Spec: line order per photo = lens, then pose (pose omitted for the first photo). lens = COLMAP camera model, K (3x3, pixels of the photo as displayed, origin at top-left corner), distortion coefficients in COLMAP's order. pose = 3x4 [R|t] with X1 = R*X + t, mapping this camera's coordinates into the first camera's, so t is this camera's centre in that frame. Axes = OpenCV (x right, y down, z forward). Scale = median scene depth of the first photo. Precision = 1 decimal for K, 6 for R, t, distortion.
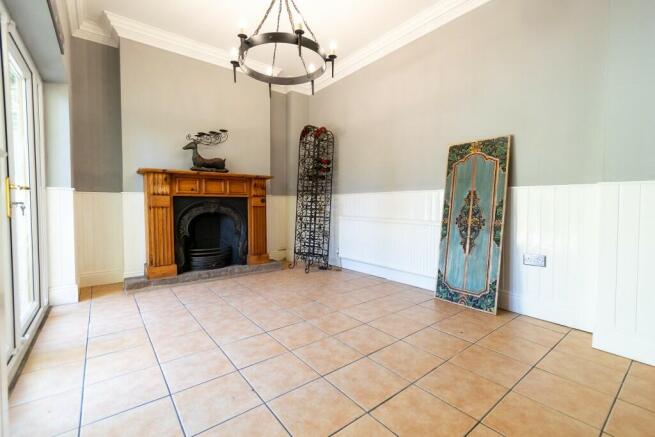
lens RADIAL K [[288.7, 0, 326.1], [0, 288.7, 219.5], [0, 0, 1]] dist [-0.000152, 0.000147]
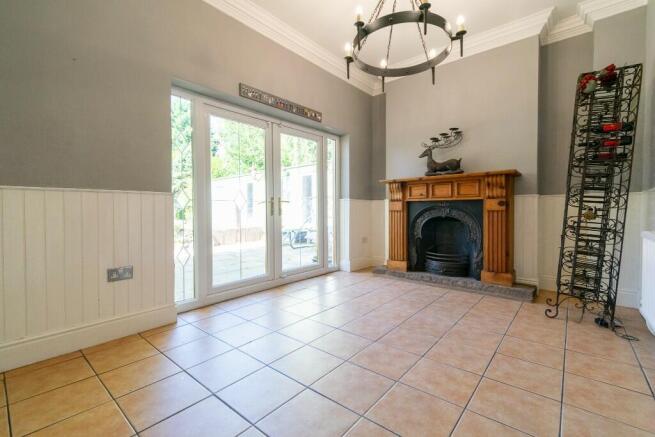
lens RADIAL K [[288.7, 0, 325.8], [0, 288.7, 217.4], [0, 0, 1]] dist [-0.000152, 0.000147]
pose [[0.200025, 0.025057, -0.979470, 0.494699], [-0.043461, 0.998916, 0.016679, -0.021936], [0.978826, 0.039233, 0.200897, 0.438340]]
